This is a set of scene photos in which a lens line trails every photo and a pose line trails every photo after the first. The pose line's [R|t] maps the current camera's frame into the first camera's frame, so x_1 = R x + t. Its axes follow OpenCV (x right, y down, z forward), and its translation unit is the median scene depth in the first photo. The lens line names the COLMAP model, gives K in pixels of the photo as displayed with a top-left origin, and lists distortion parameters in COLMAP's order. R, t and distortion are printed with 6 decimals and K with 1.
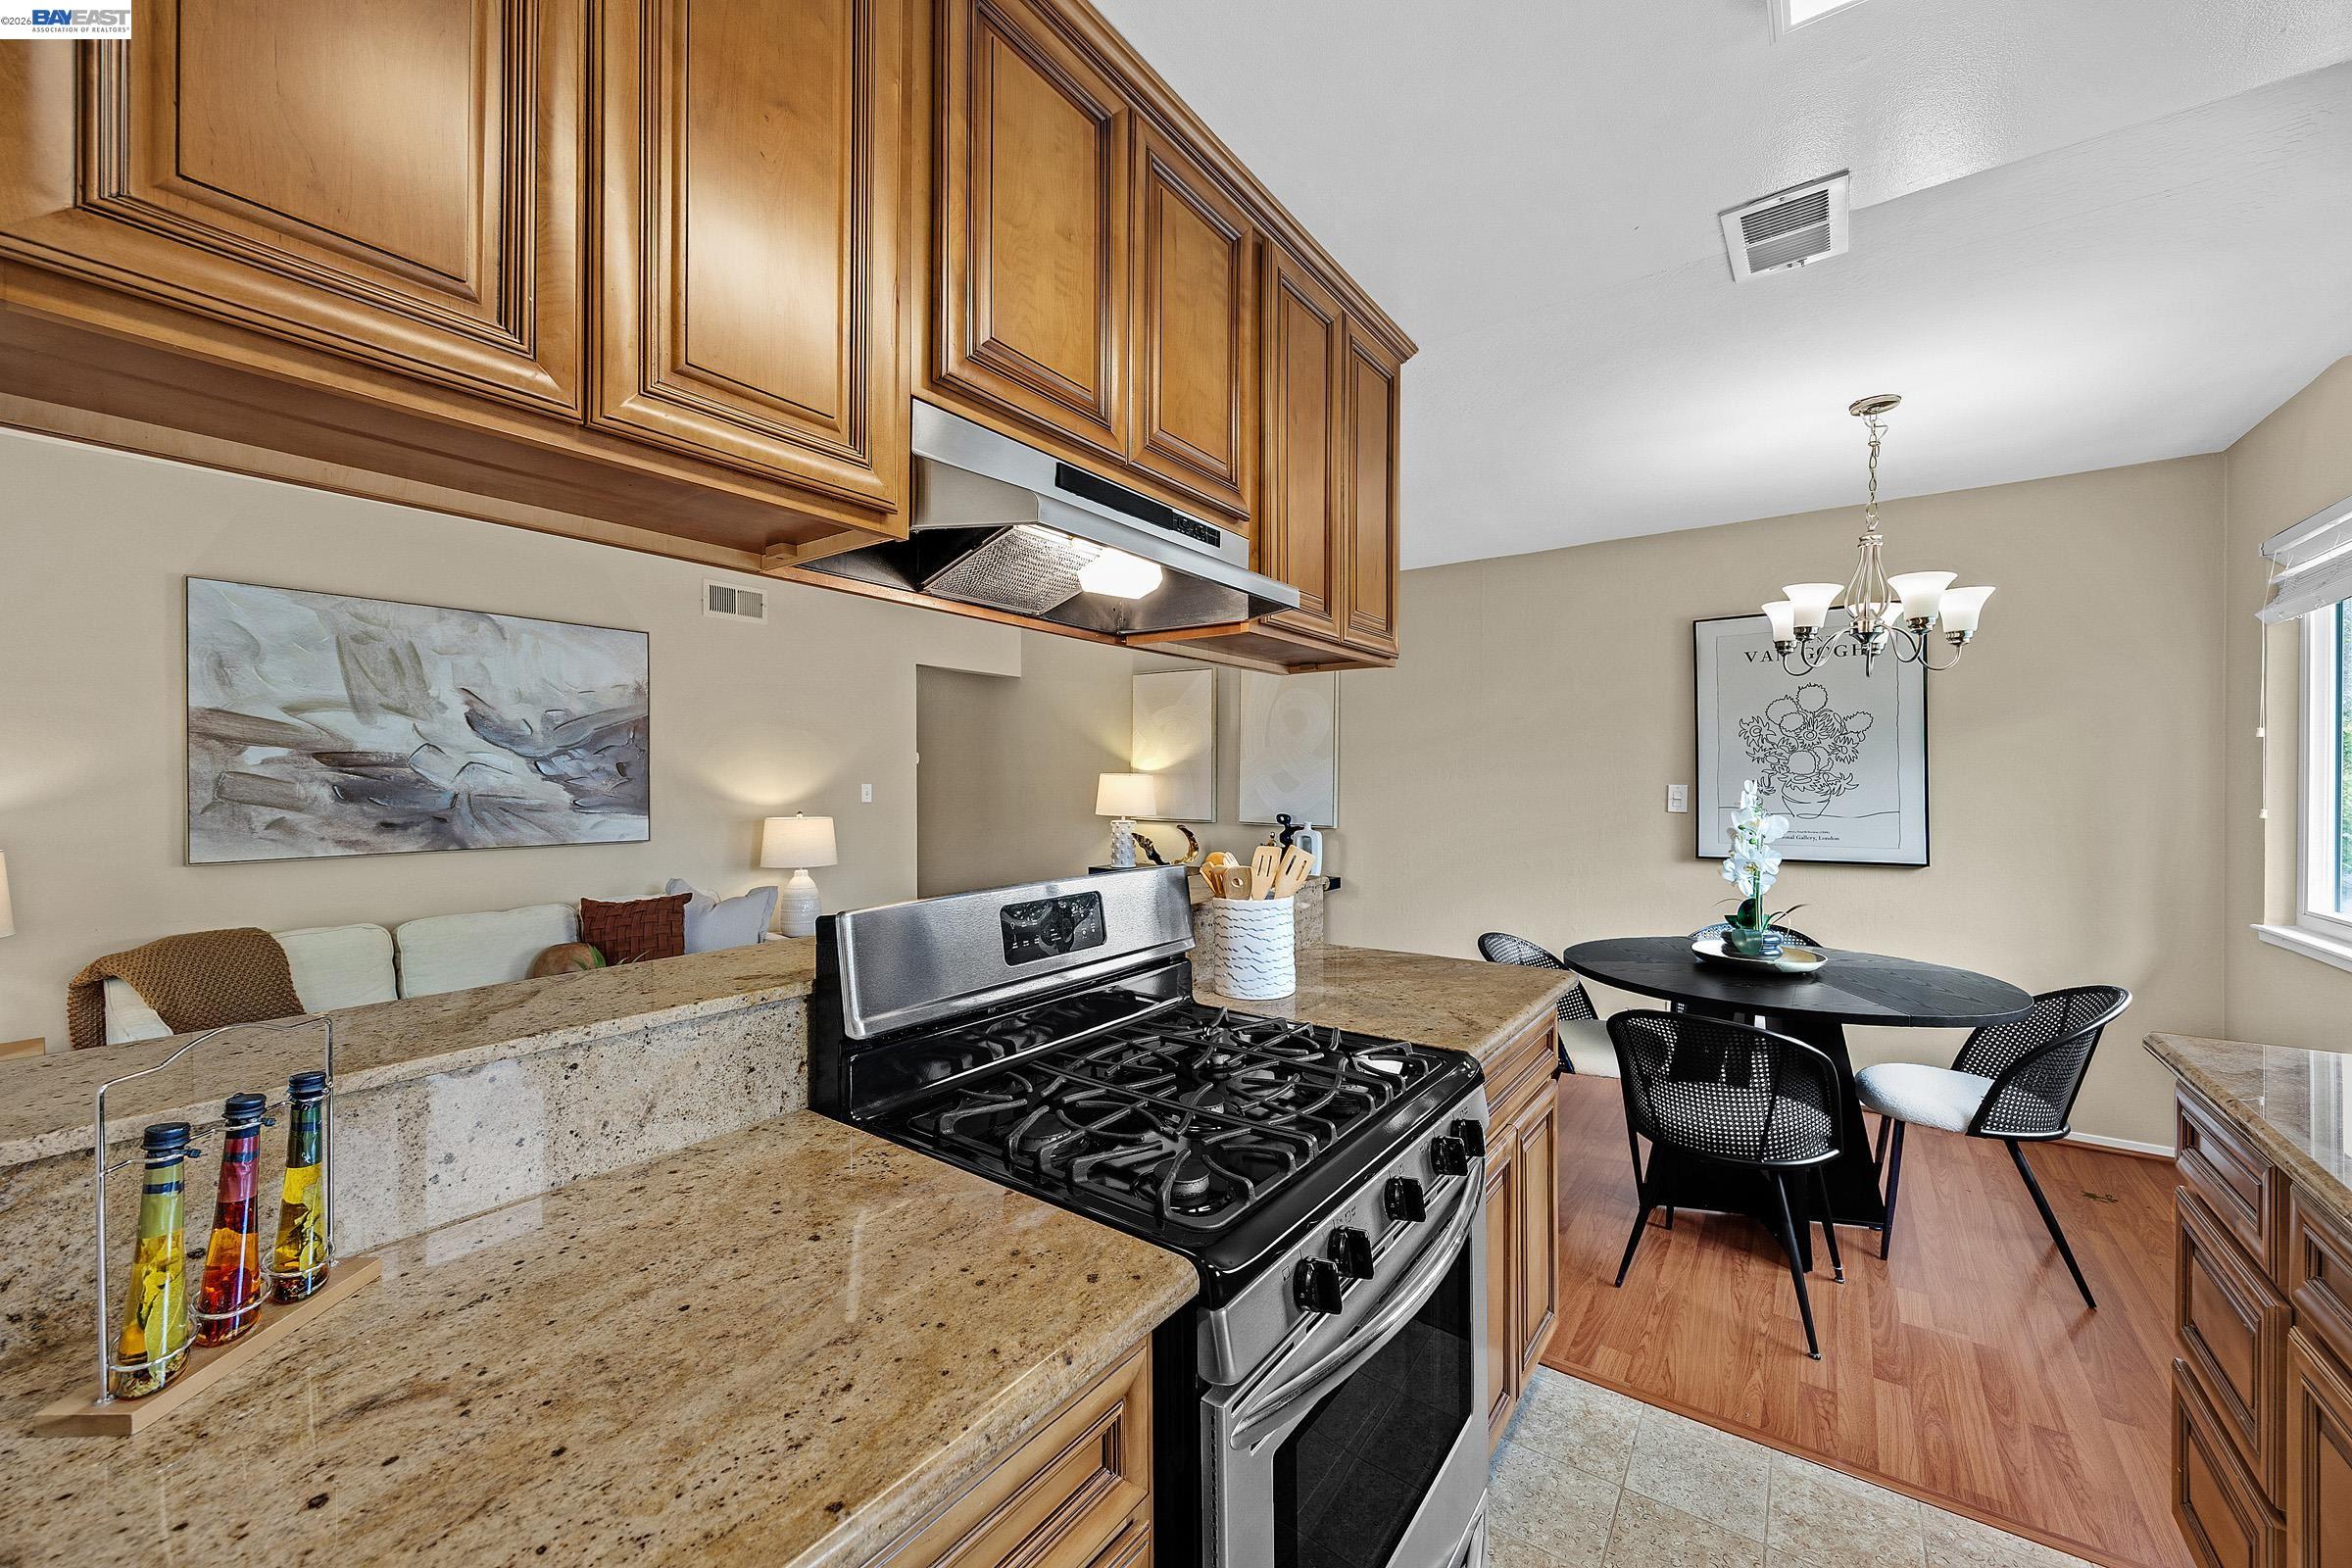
lens RADIAL K [[899.0, 0, 1175.5], [0, 899.0, 781.6], [0, 0, 1]] dist [0.000748, 0.000493]
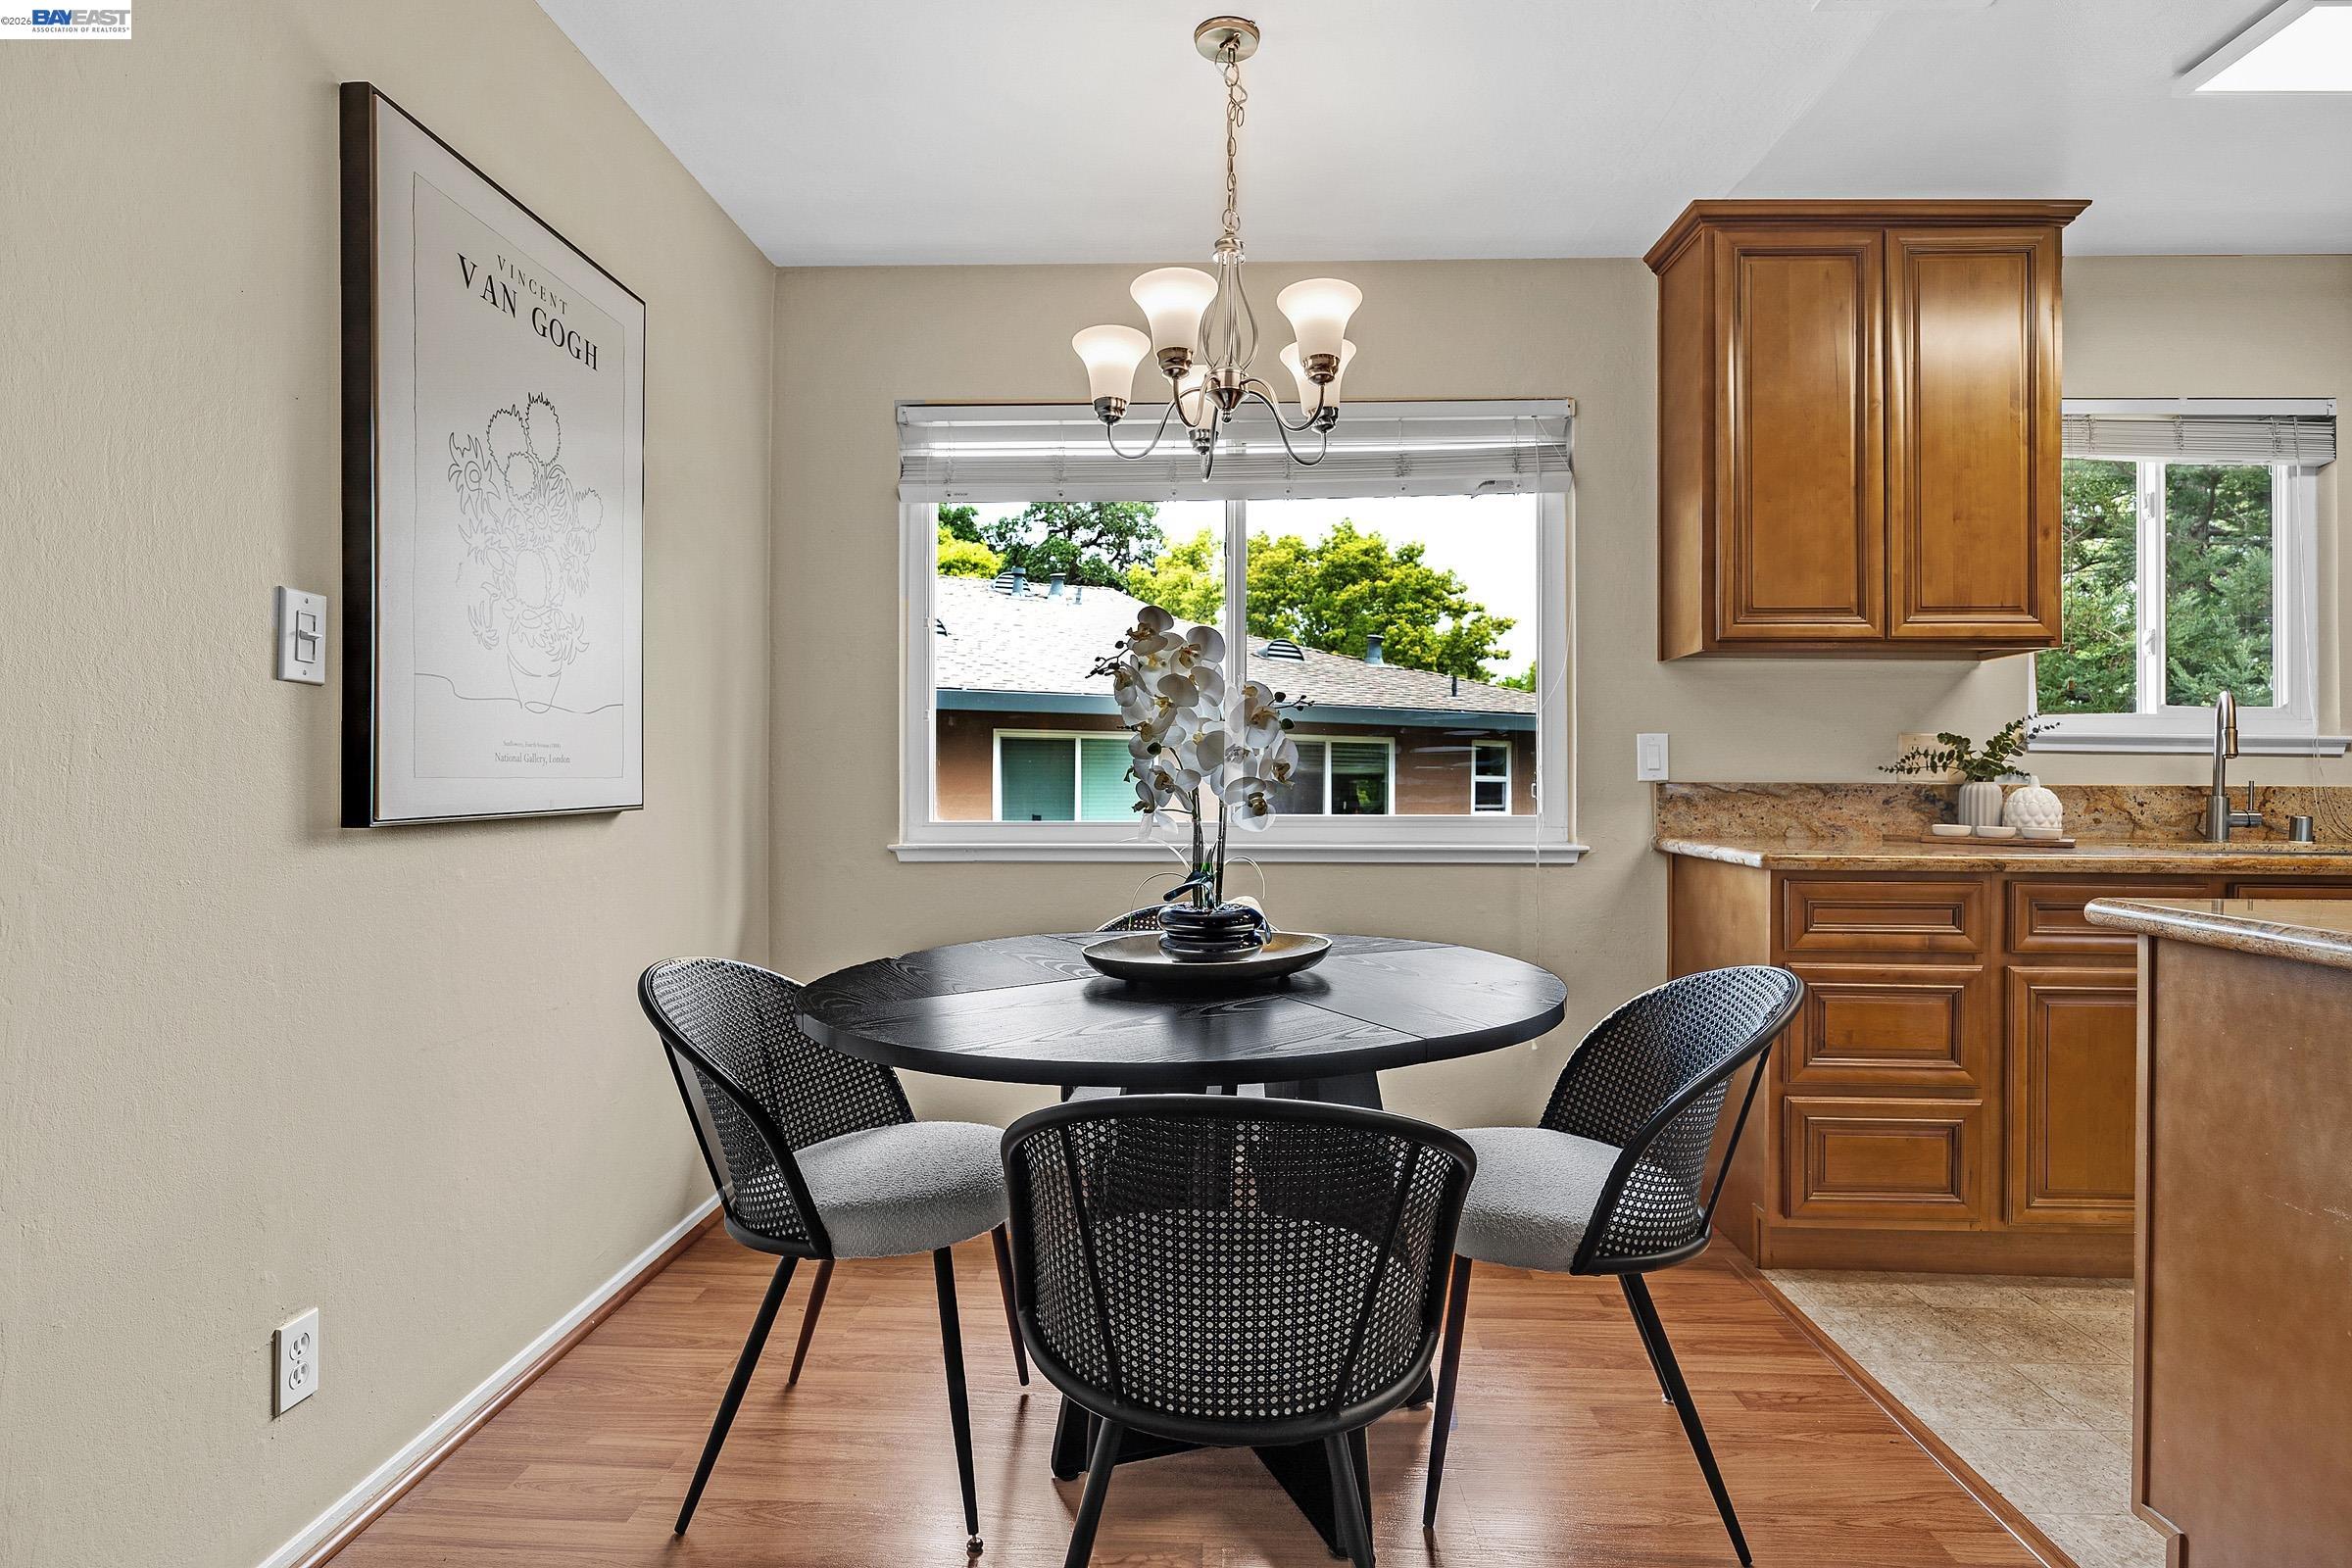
lens RADIAL K [[1201.1, 0, 1179.5], [0, 1201.1, 782.1], [0, 0, 1]] dist [-0.008688, 0.000471]
pose [[-0.559453, 0.000413, 0.828862, 0.073315], [0.002229, 0.999997, 0.001006, 0.075377], [-0.828859, 0.002410, -0.559453, 1.101444]]
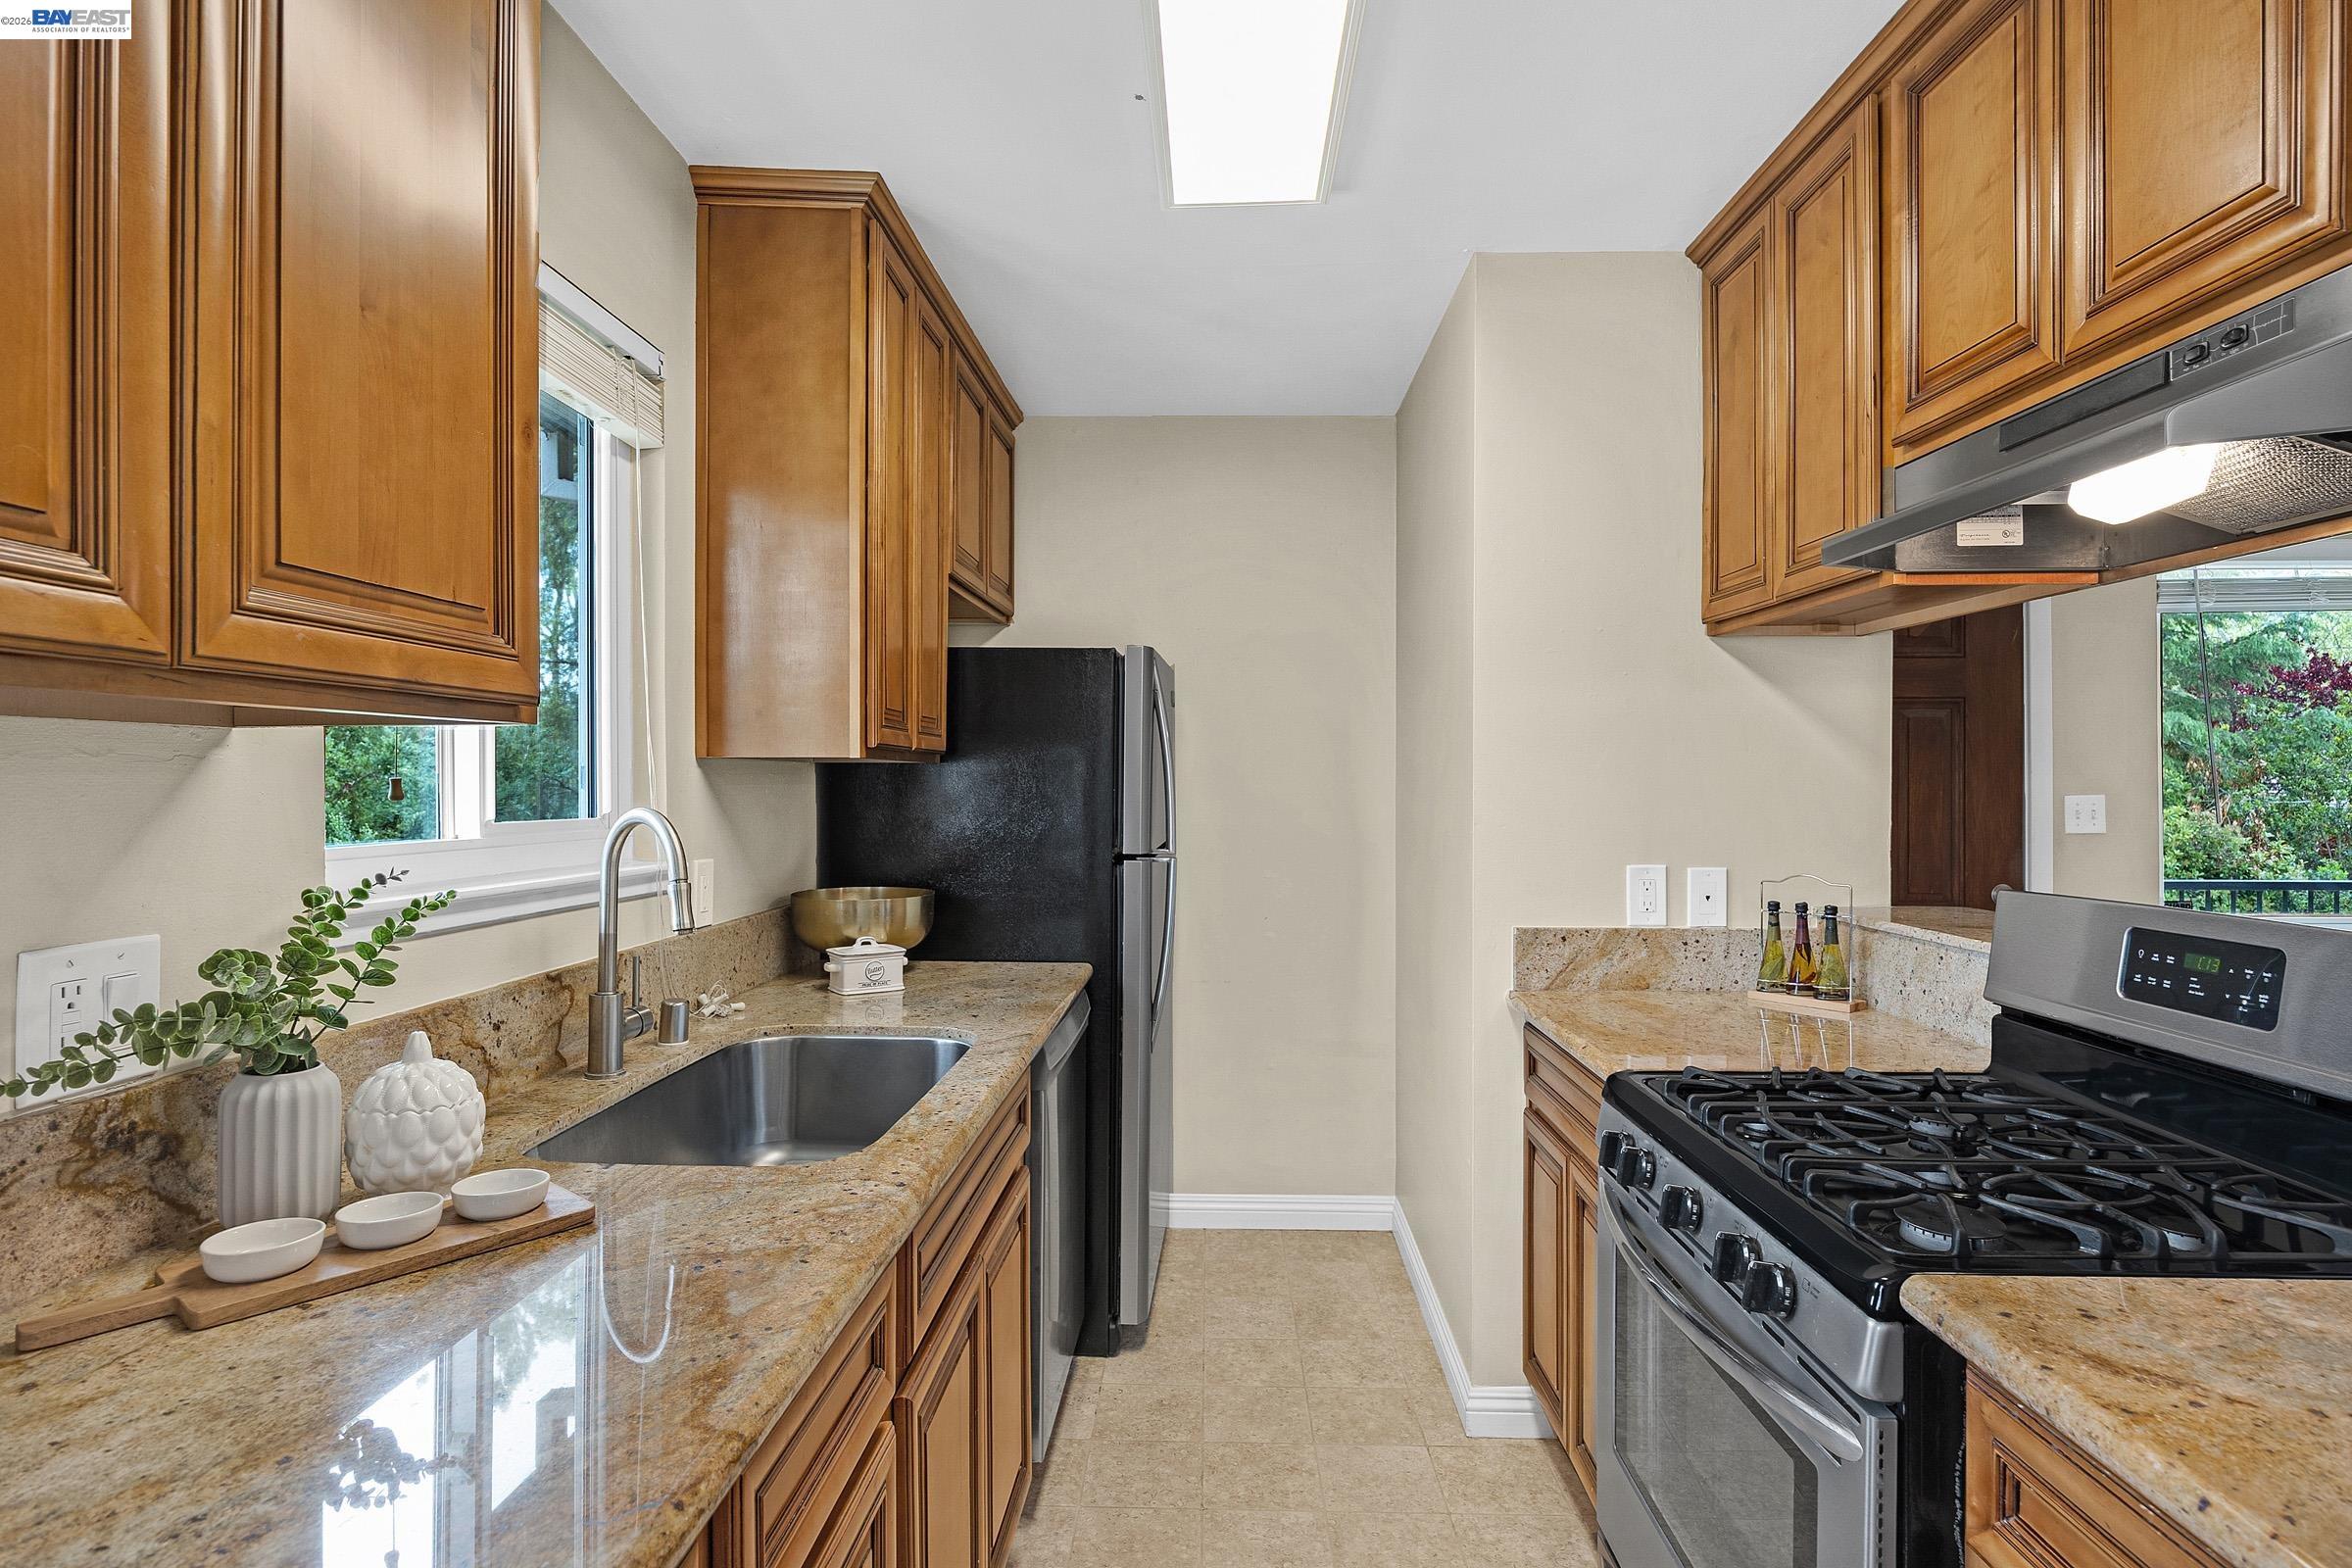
lens RADIAL K [[1201.1, 0, 1178.8], [0, 1201.1, 779.3], [0, 0, 1]] dist [-0.008688, 0.000471]
pose [[-0.827209, -0.001202, -0.561894, 0.439787], [-0.003792, 0.999987, 0.003445, 0.001658], [0.561882, 0.004980, -0.827202, 0.540377]]
